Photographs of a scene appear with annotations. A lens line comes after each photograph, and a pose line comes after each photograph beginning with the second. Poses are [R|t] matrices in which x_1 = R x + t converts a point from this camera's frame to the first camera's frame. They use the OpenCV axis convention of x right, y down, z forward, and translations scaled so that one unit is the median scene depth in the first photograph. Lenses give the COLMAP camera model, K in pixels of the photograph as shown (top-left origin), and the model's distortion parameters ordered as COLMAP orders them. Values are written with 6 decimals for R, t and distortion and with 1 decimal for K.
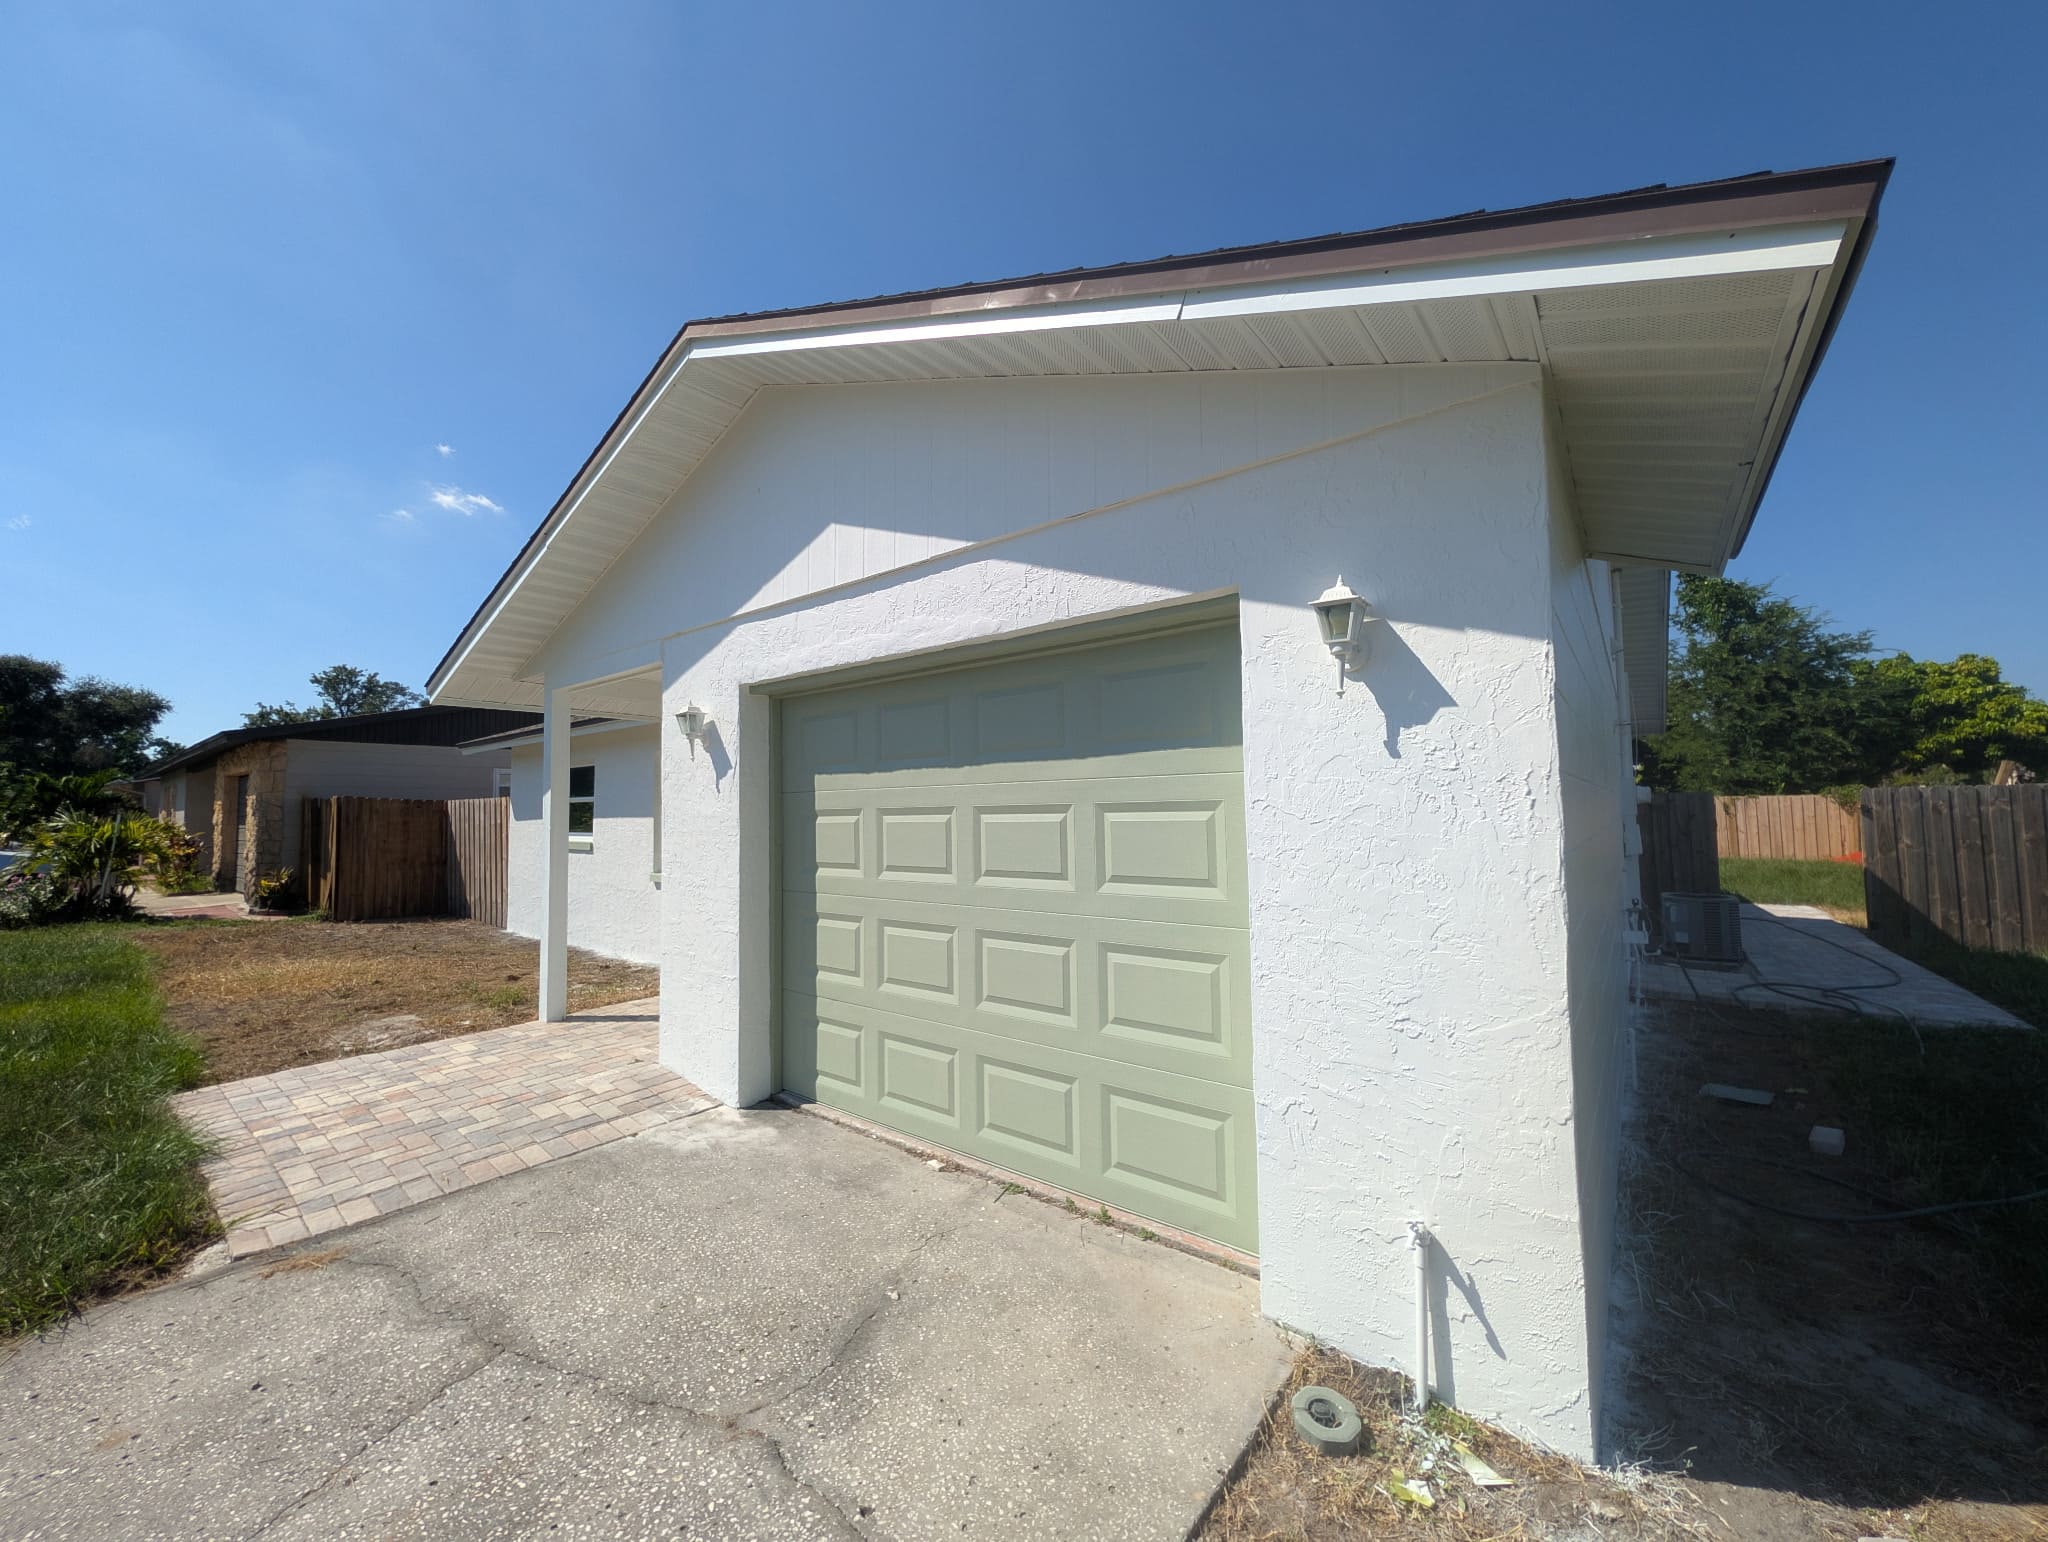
lens RADIAL K [[787.6, 0, 1024.0], [0, 787.6, 771.0], [0, 0, 1]] dist [0.001650, 0.000006]
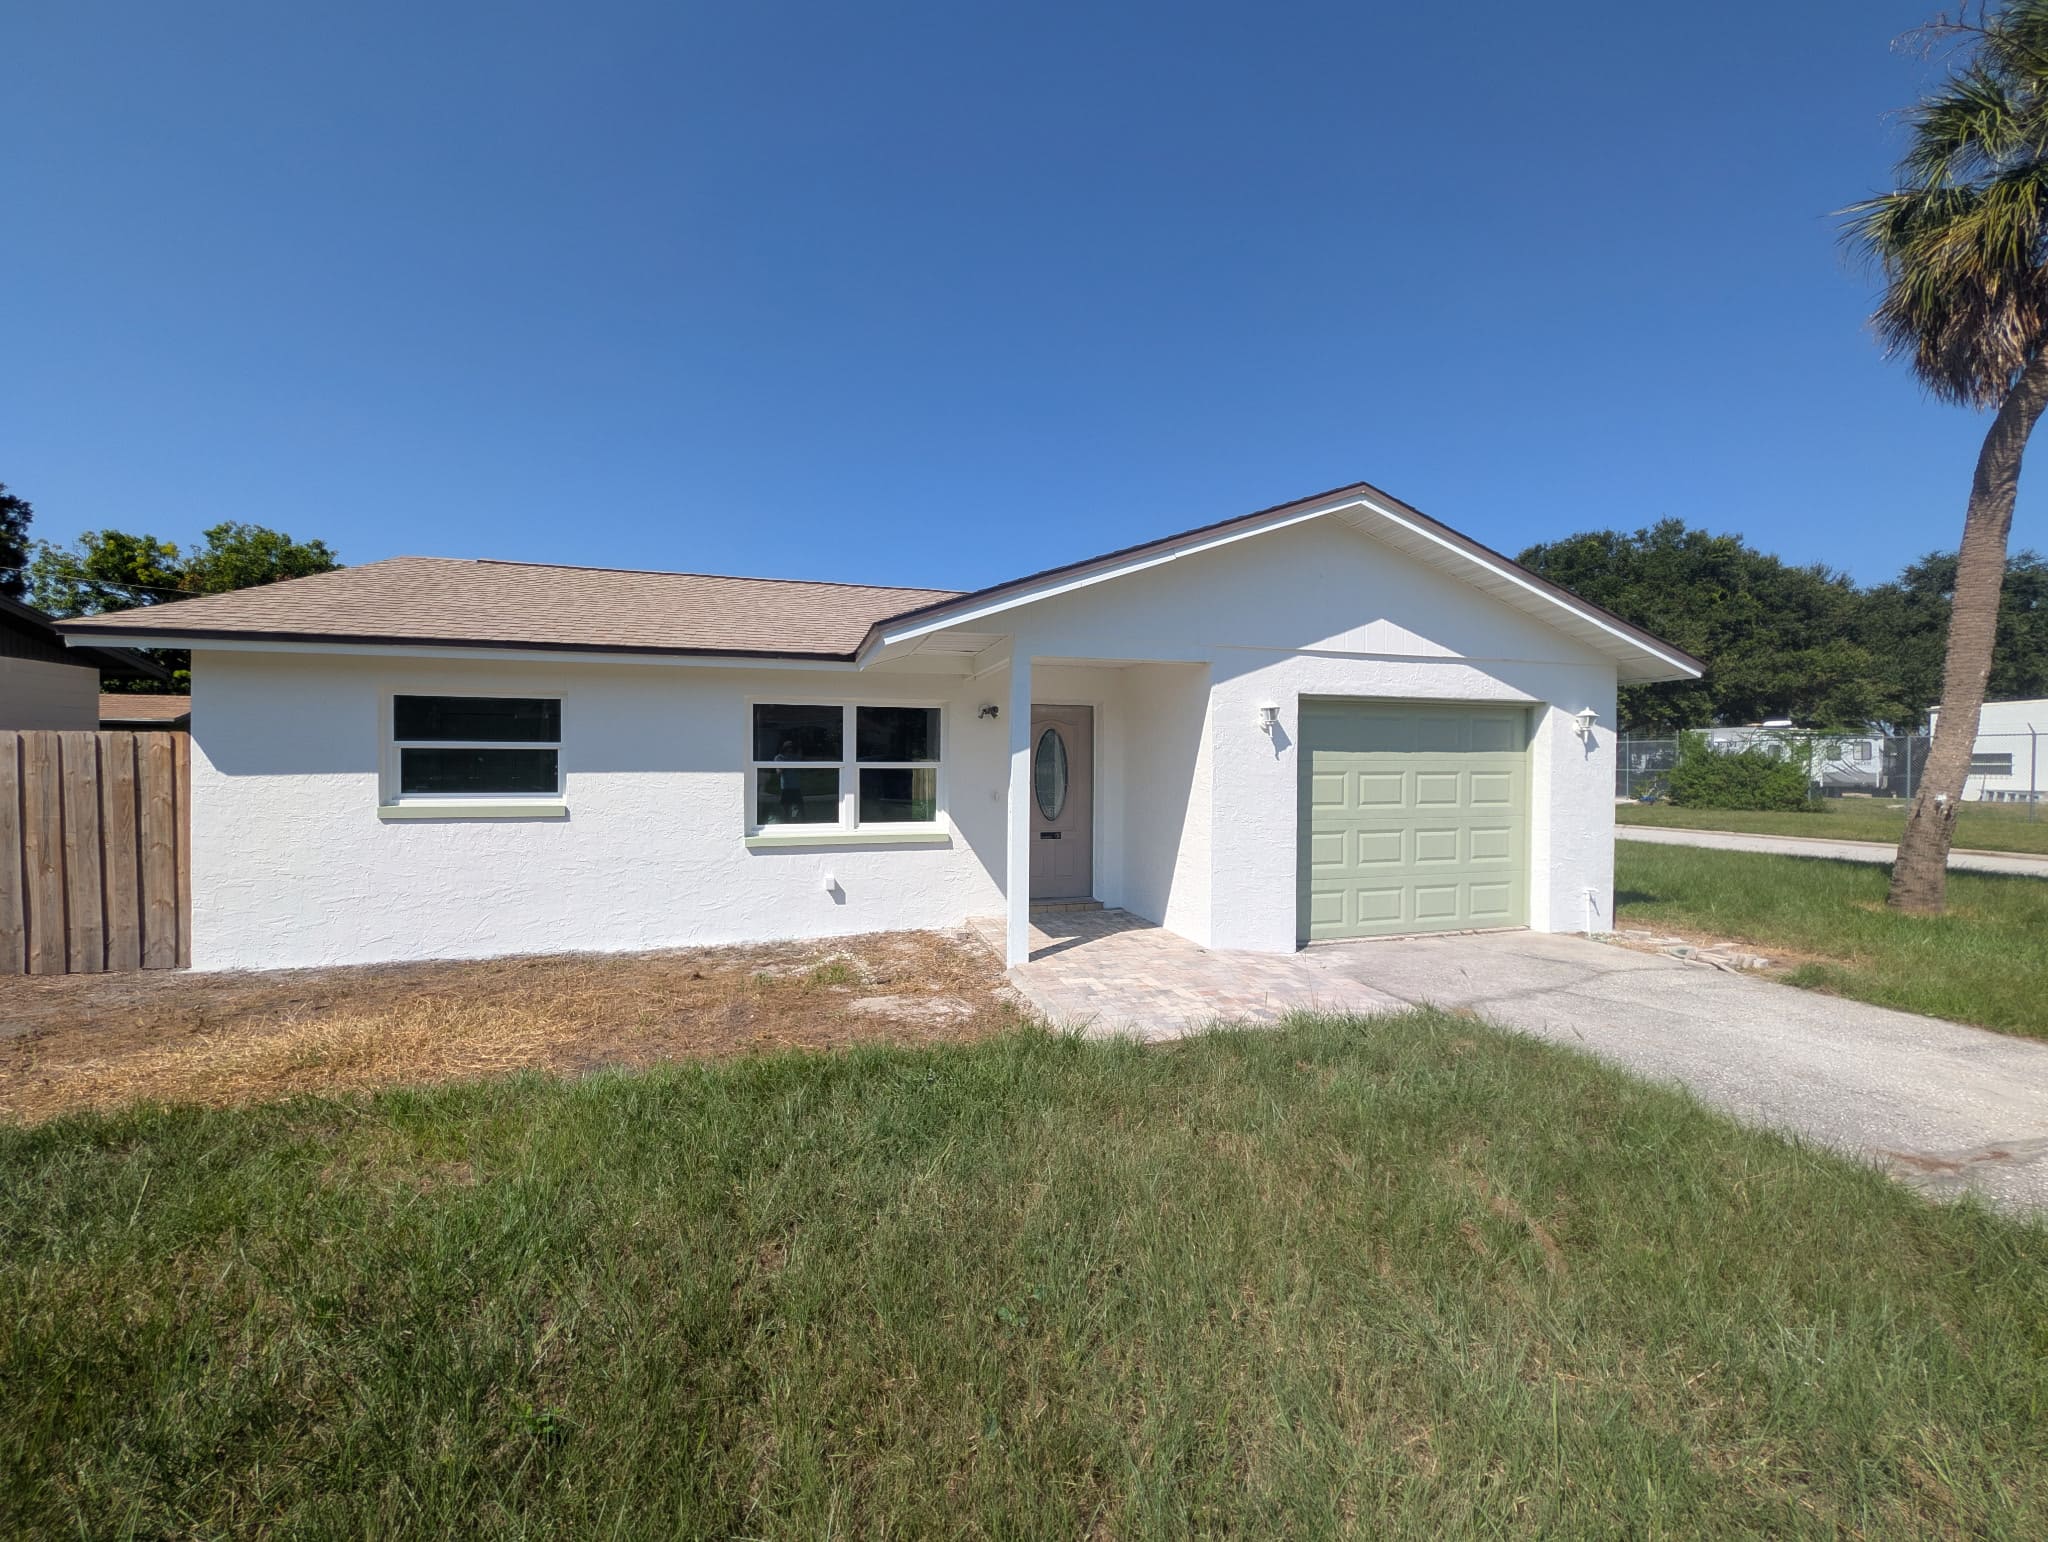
lens RADIAL K [[787.6, 0, 1024.0], [0, 787.6, 771.0], [0, 0, 1]] dist [0.001650, 0.000006]
pose [[0.578584, 0.003518, 0.815615, -2.123913], [-0.054366, 0.997933, 0.034262, 0.024935], [-0.813809, -0.064165, 0.577579, 0.557431]]
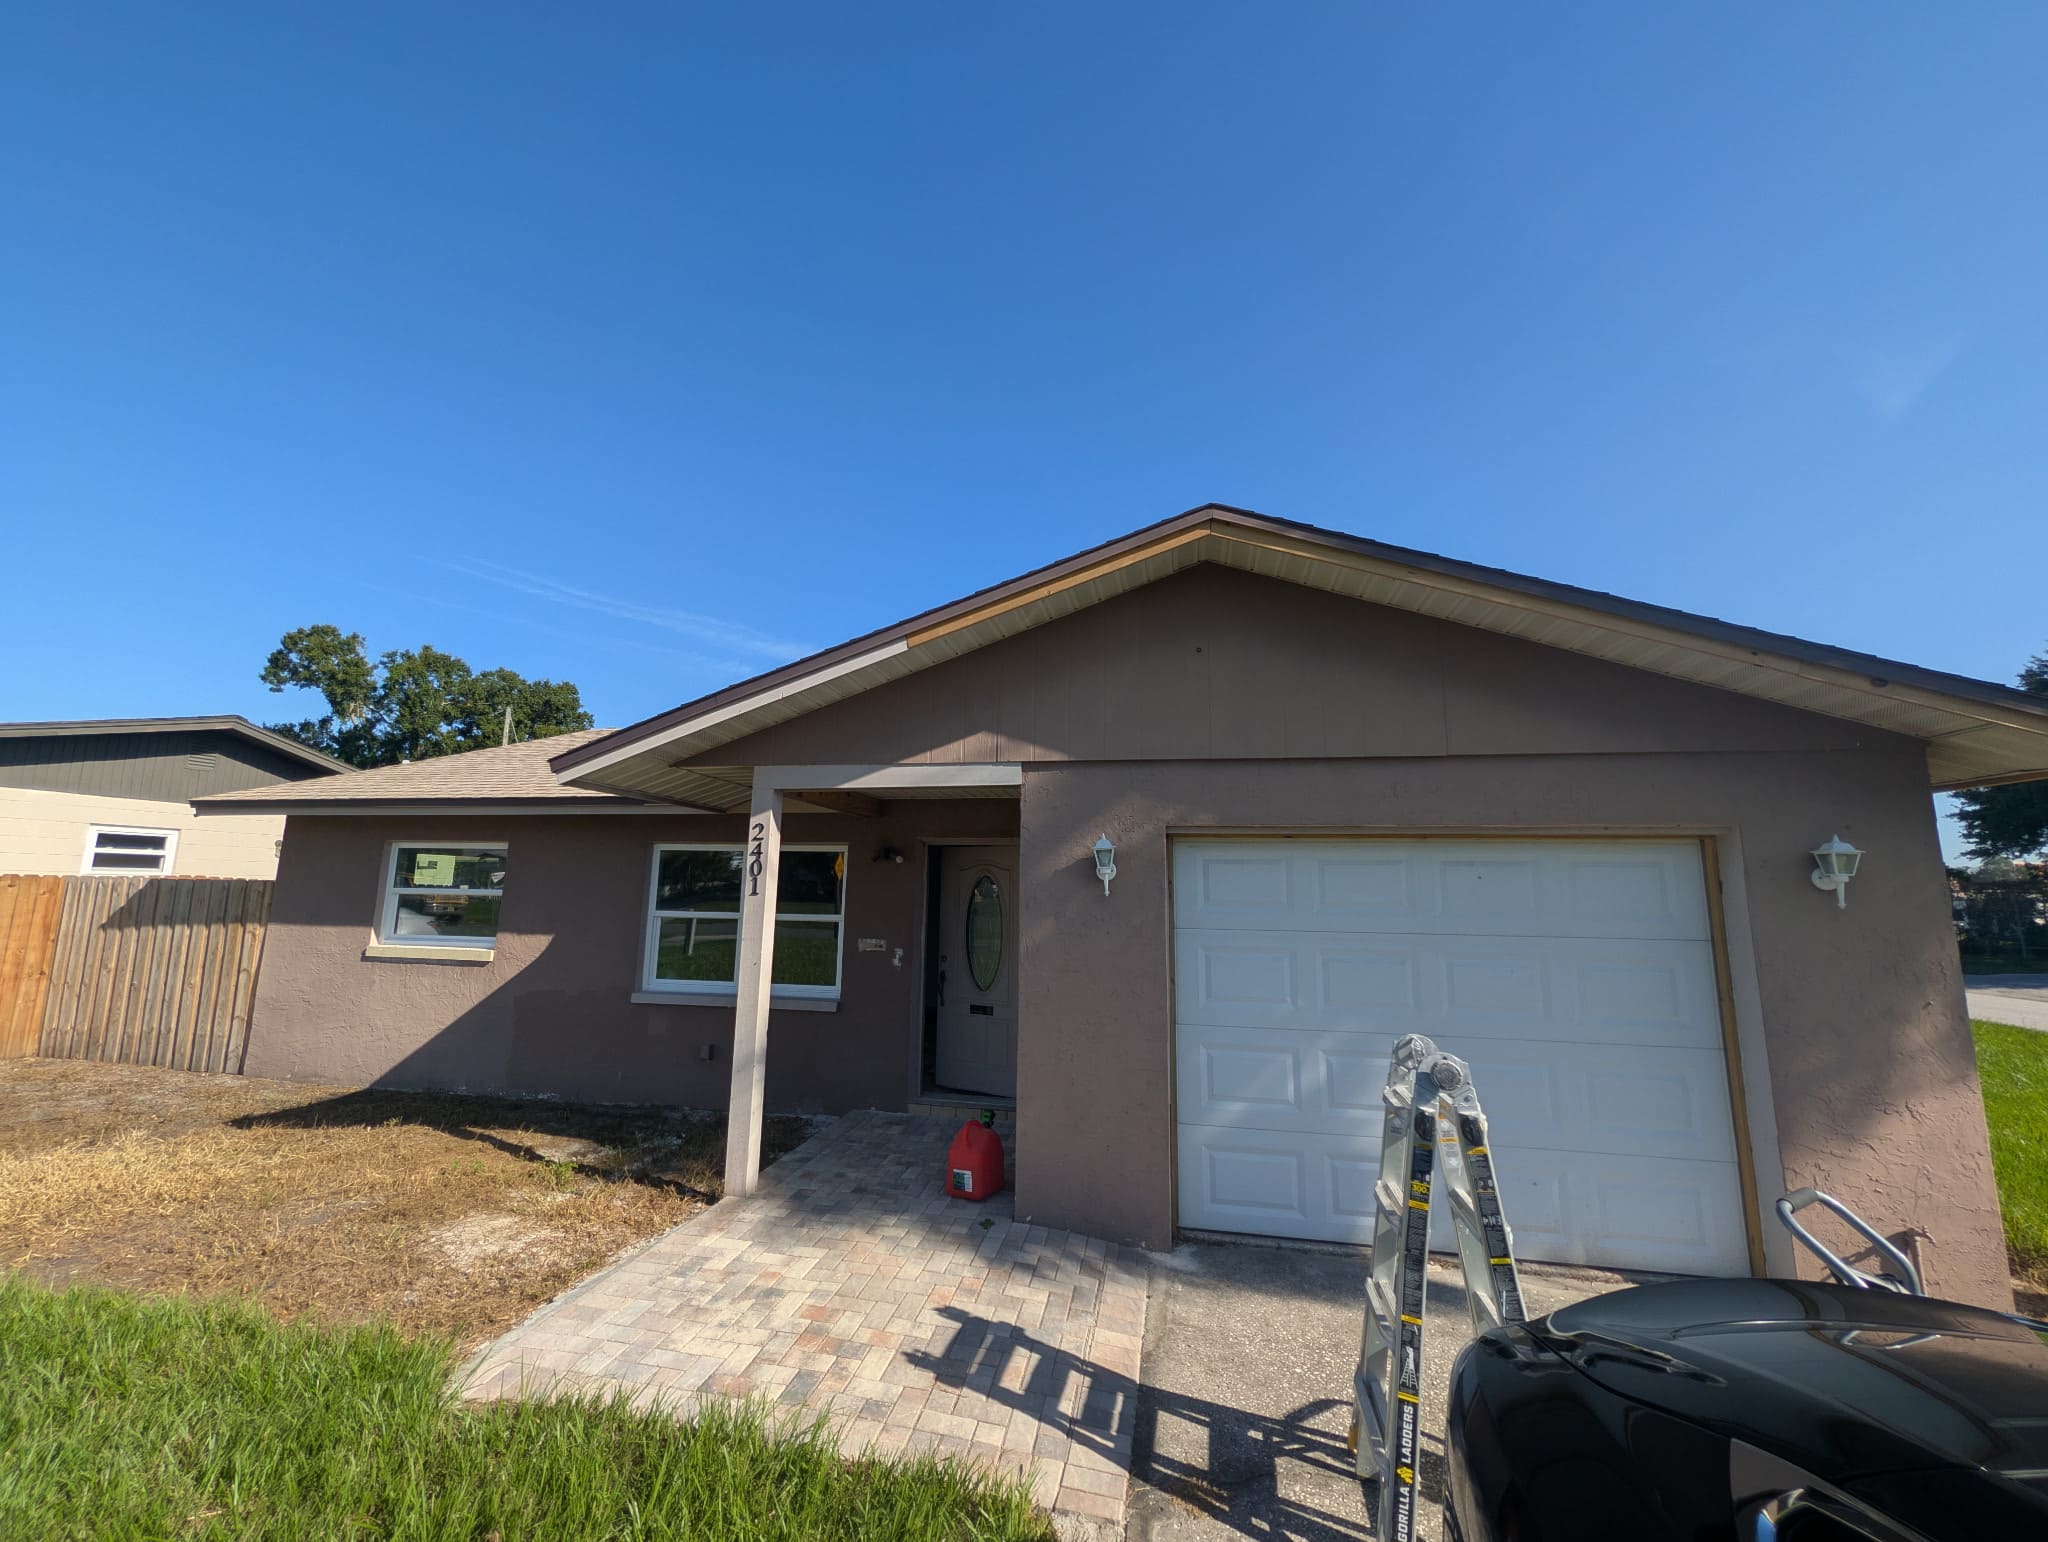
lens RADIAL K [[809.5, 0, 1024.0], [0, 809.5, 771.0], [0, 0, 1]] dist [-0.000051, -0.000043]
pose [[0.888013, 0.088376, 0.451246, -1.085645], [-0.051679, 0.994321, -0.093036, -0.075811], [-0.456906, 0.059298, 0.887537, 0.149505]]
